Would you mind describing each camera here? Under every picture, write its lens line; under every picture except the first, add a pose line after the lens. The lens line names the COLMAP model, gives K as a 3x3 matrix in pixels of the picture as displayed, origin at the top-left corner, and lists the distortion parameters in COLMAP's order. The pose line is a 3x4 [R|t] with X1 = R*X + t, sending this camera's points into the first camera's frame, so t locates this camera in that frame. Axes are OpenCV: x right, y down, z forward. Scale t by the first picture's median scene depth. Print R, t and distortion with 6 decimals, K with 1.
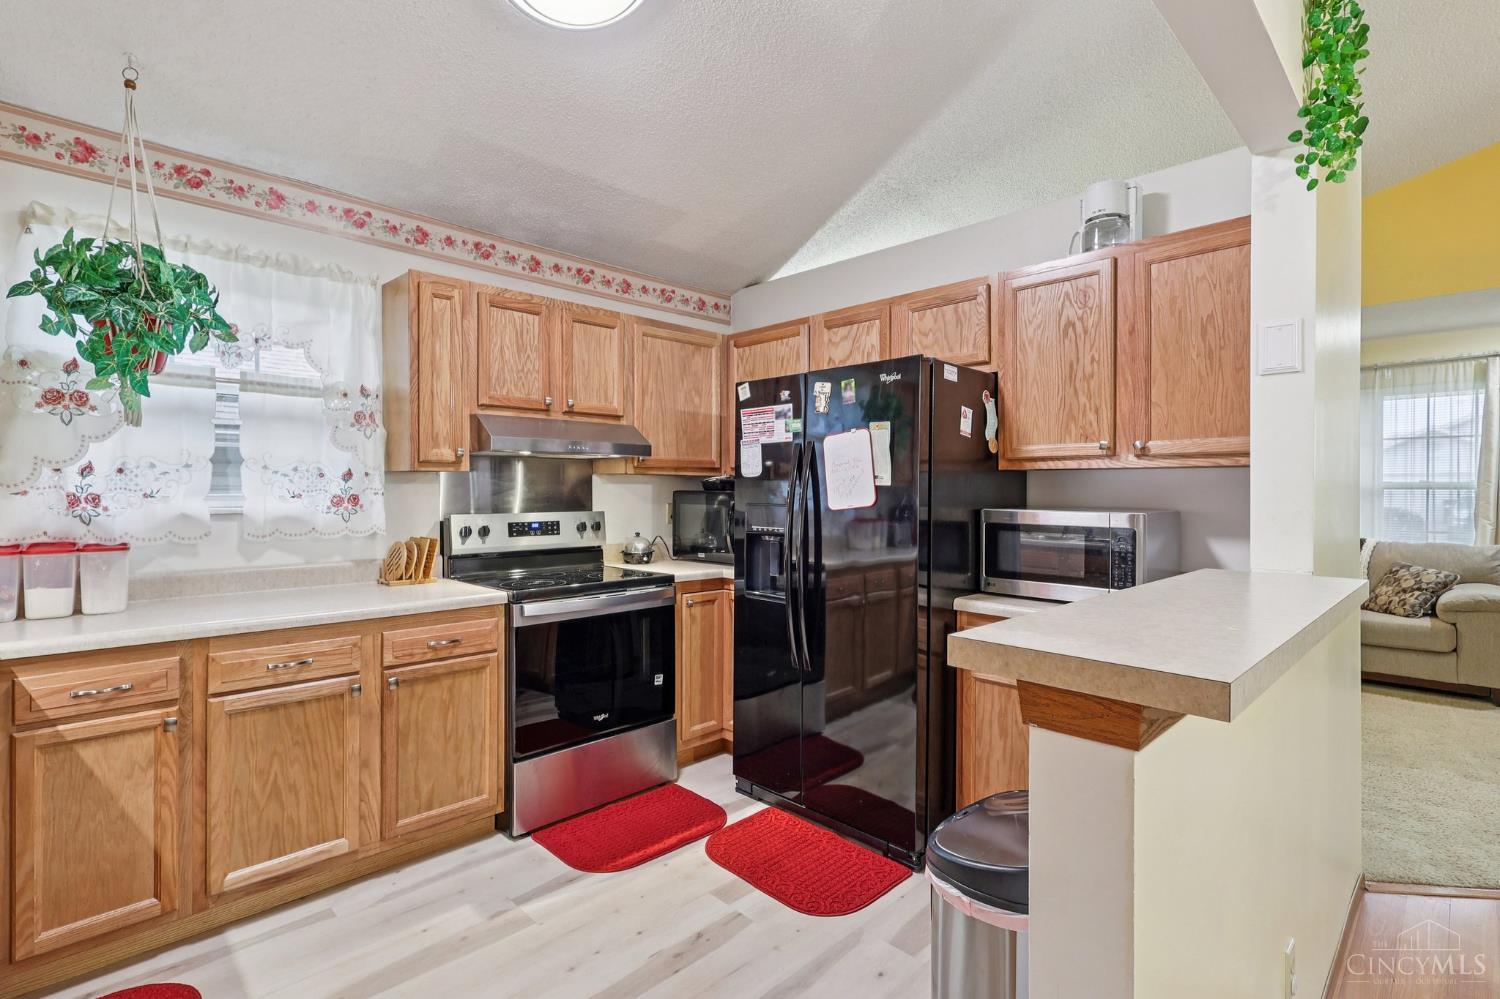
lens RADIAL K [[702.2, 0, 746.4], [0, 702.2, 490.9], [0, 0, 1]] dist [-0.001559, 0.000694]
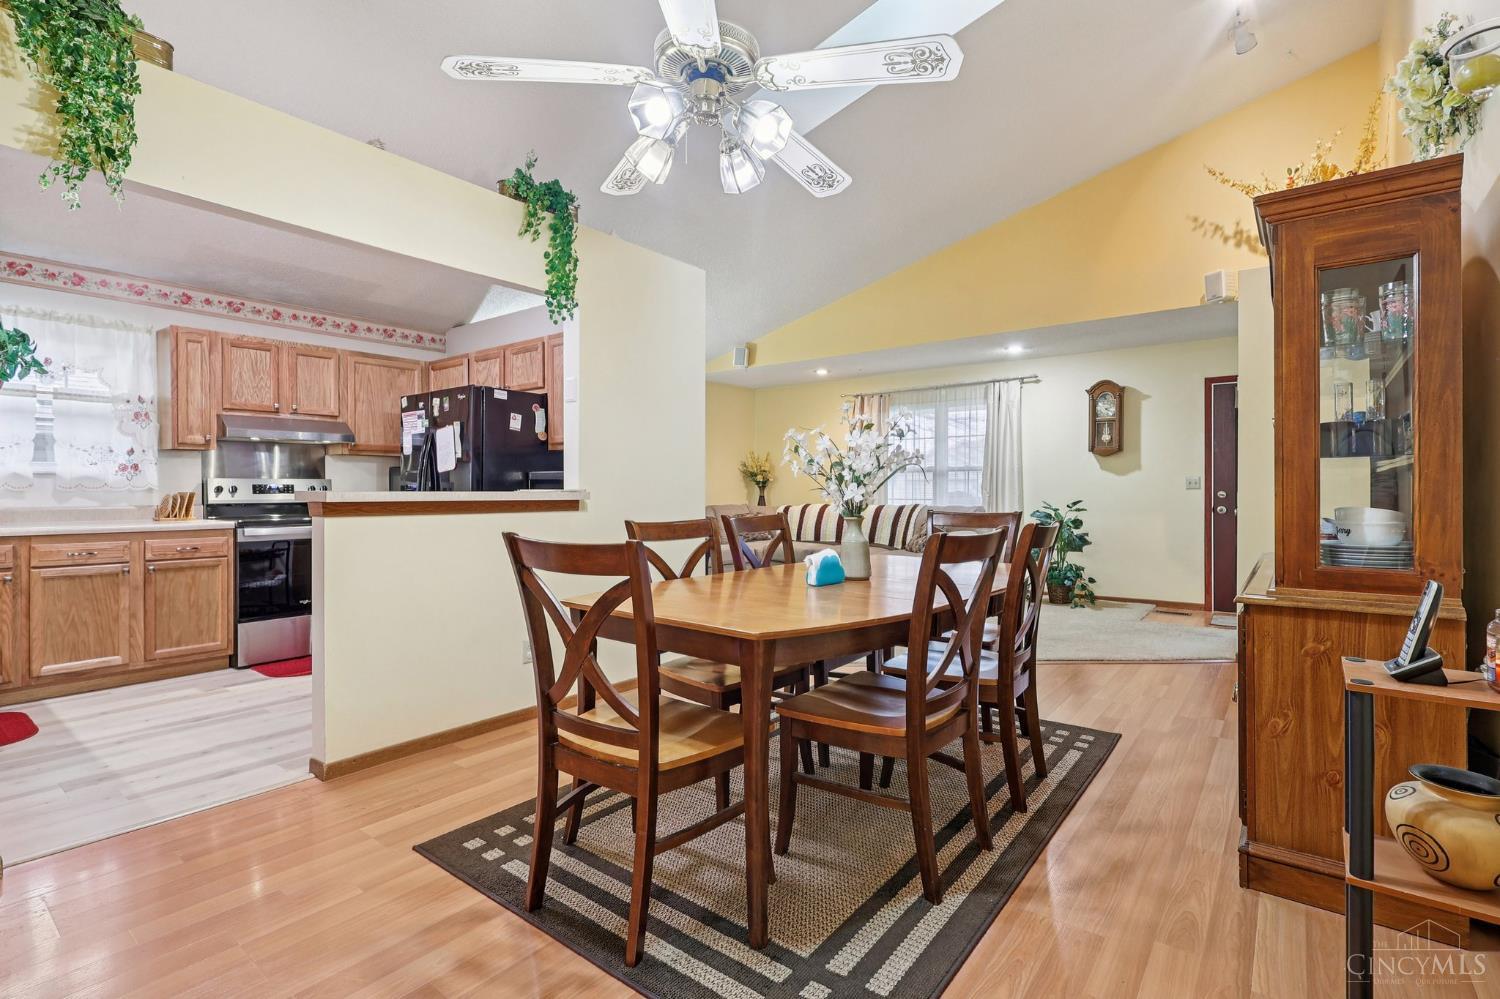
lens RADIAL K [[702.2, 0, 746.4], [0, 702.2, 490.9], [0, 0, 1]] dist [-0.001559, 0.000694]
pose [[0.991311, -0.002756, 0.131511, 0.627576], [0.002543, 0.999995, 0.001791, 0.069509], [-0.131515, -0.001441, 0.991313, -0.787840]]
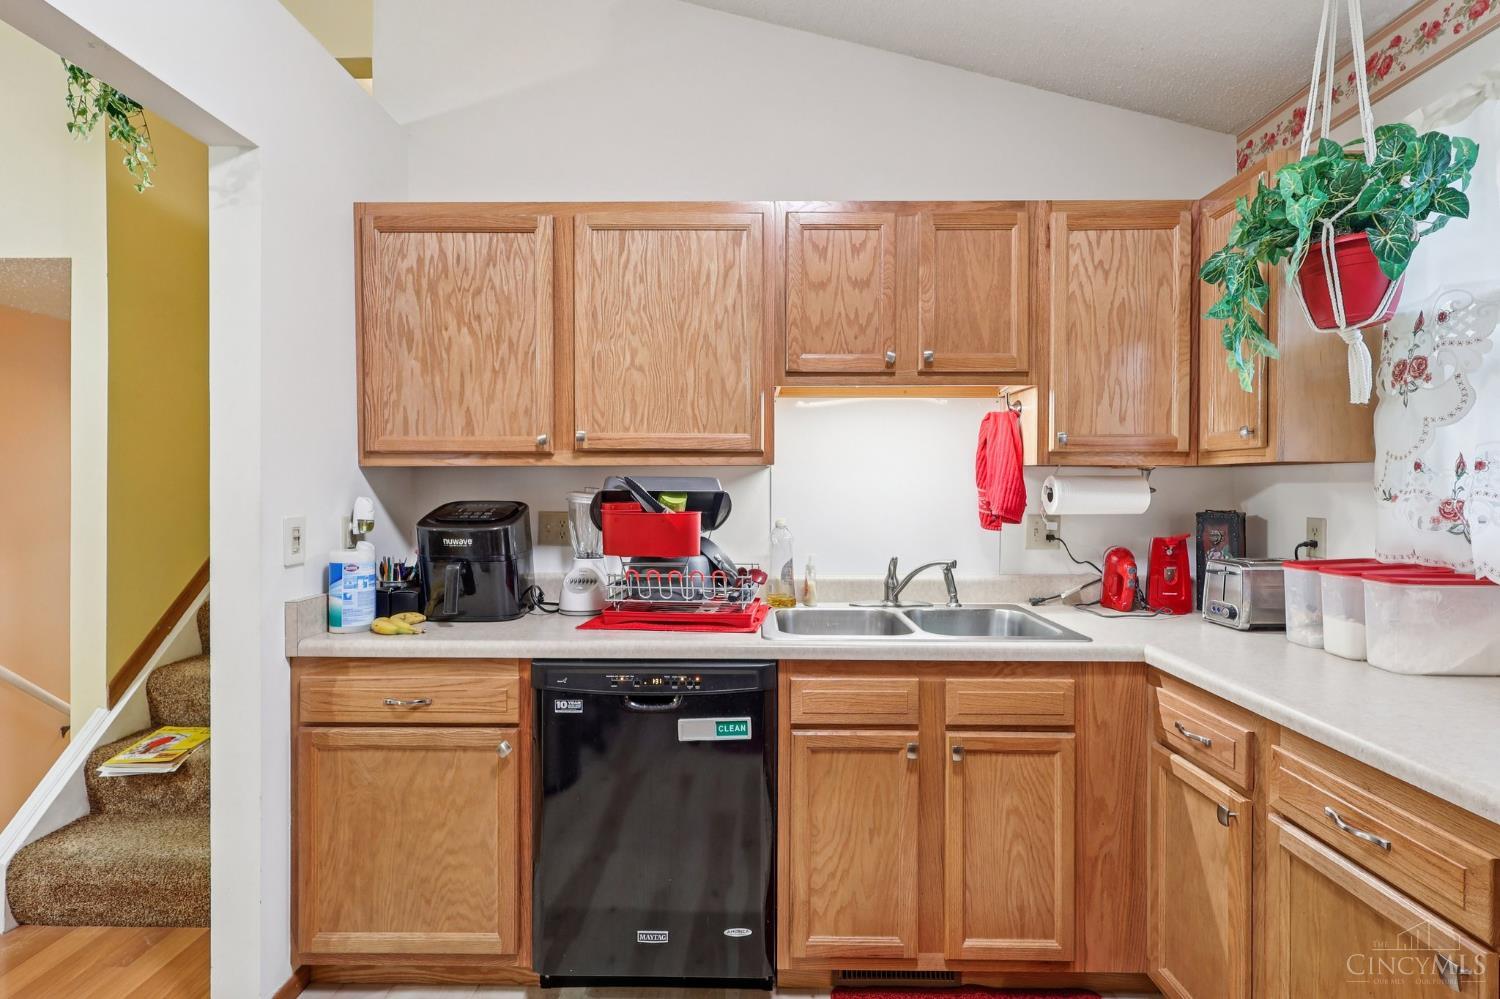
lens RADIAL K [[702.2, 0, 746.4], [0, 702.2, 490.9], [0, 0, 1]] dist [-0.001559, 0.000694]
pose [[-0.709186, -0.004040, -0.705010, 0.033272], [-0.006931, 0.999975, 0.001241, -0.001205], [0.704987, 0.005767, -0.709197, 0.833278]]
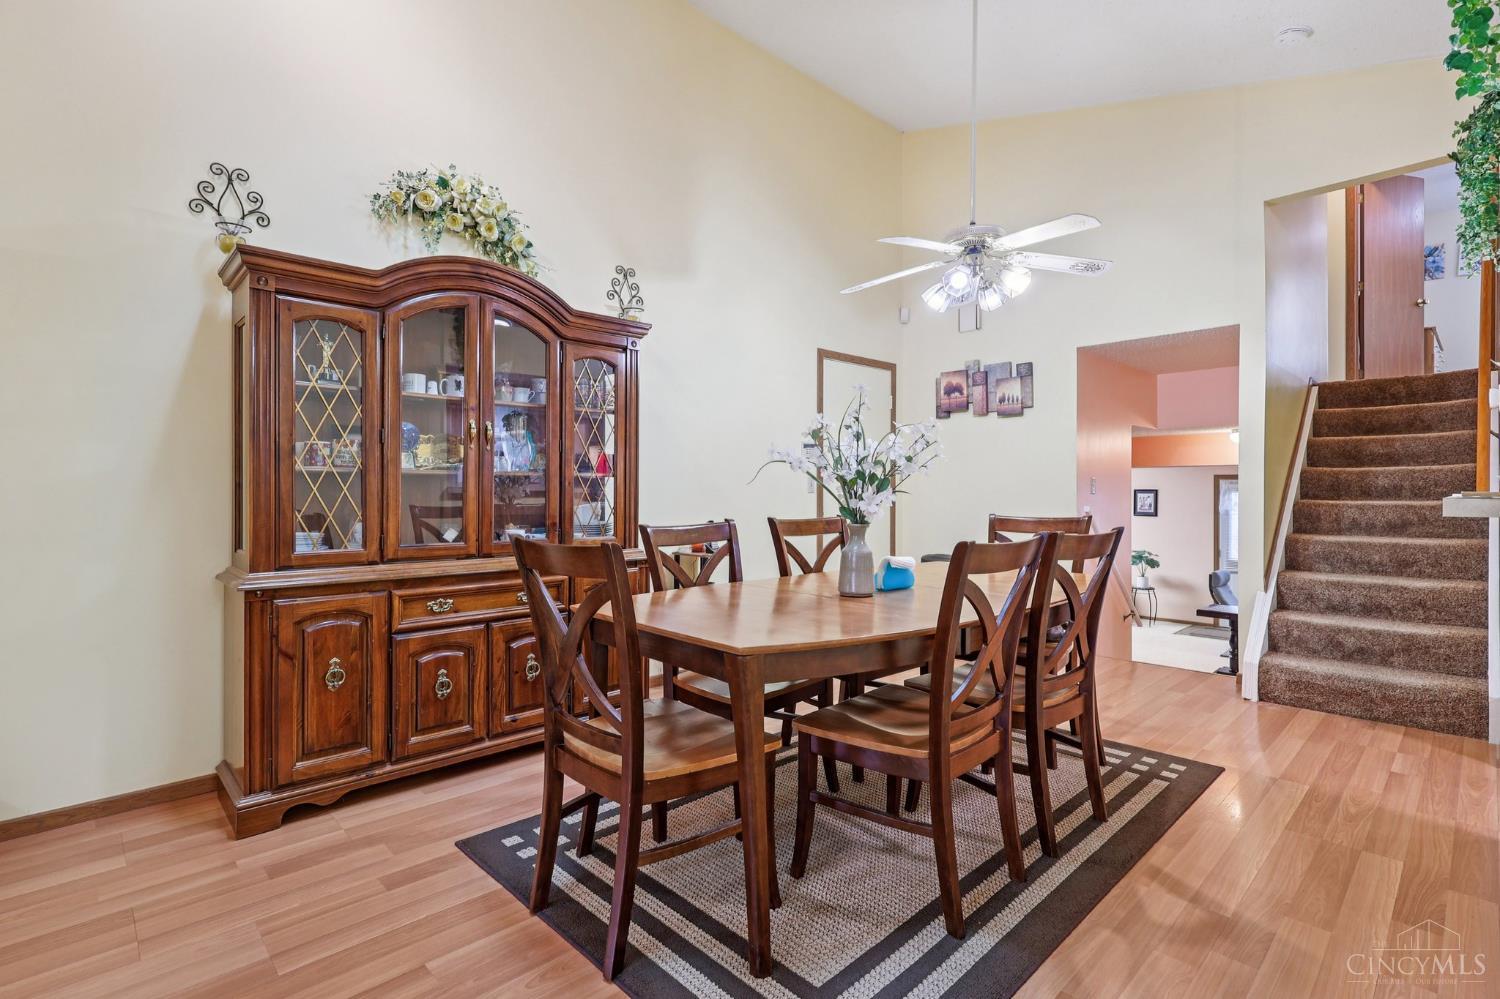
lens RADIAL K [[715.3, 0, 745.1], [0, 715.3, 487.6], [0, 0, 1]] dist [0.001586, 0.000630]
pose [[-0.999969, -0.000955, 0.007802, 1.067823], [-0.000969, 0.999998, -0.001836, 0.065964], [-0.007800, -0.001843, -0.999968, 1.150620]]
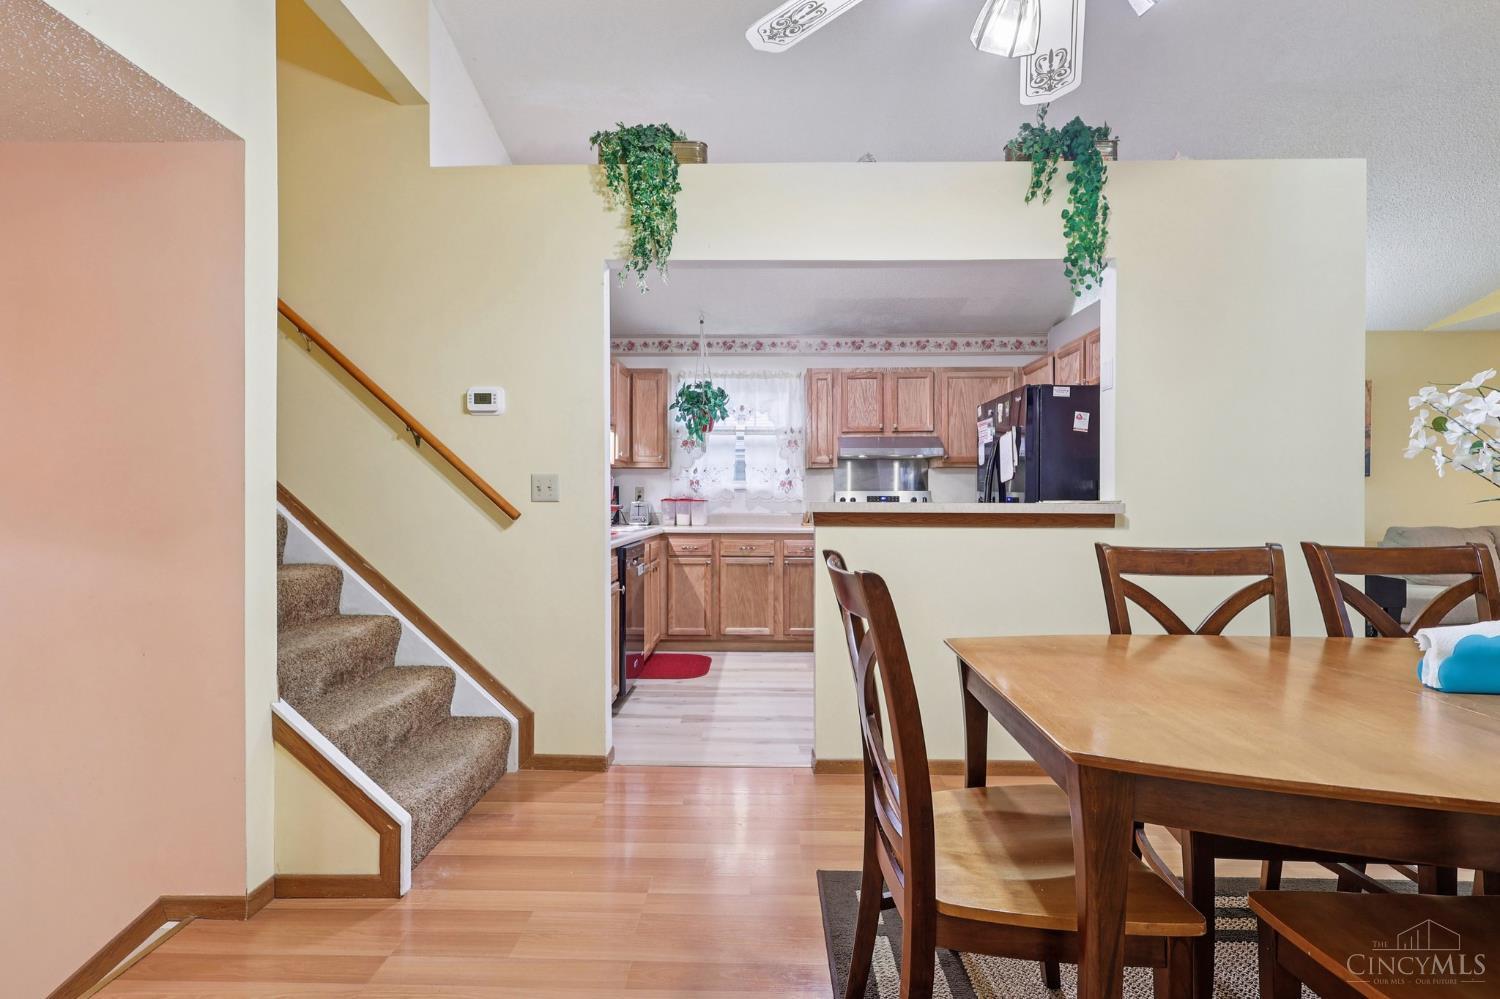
lens RADIAL K [[704.8, 0, 750.0], [0, 704.8, 499.5], [0, 0, 1]] dist [-0.001406, -0.000043]
pose [[0.697601, -0.002982, -0.716481, 0.861728], [0.000559, 0.999993, -0.003617, 0.070206], [0.716487, 0.002123, 0.697598, -0.537666]]
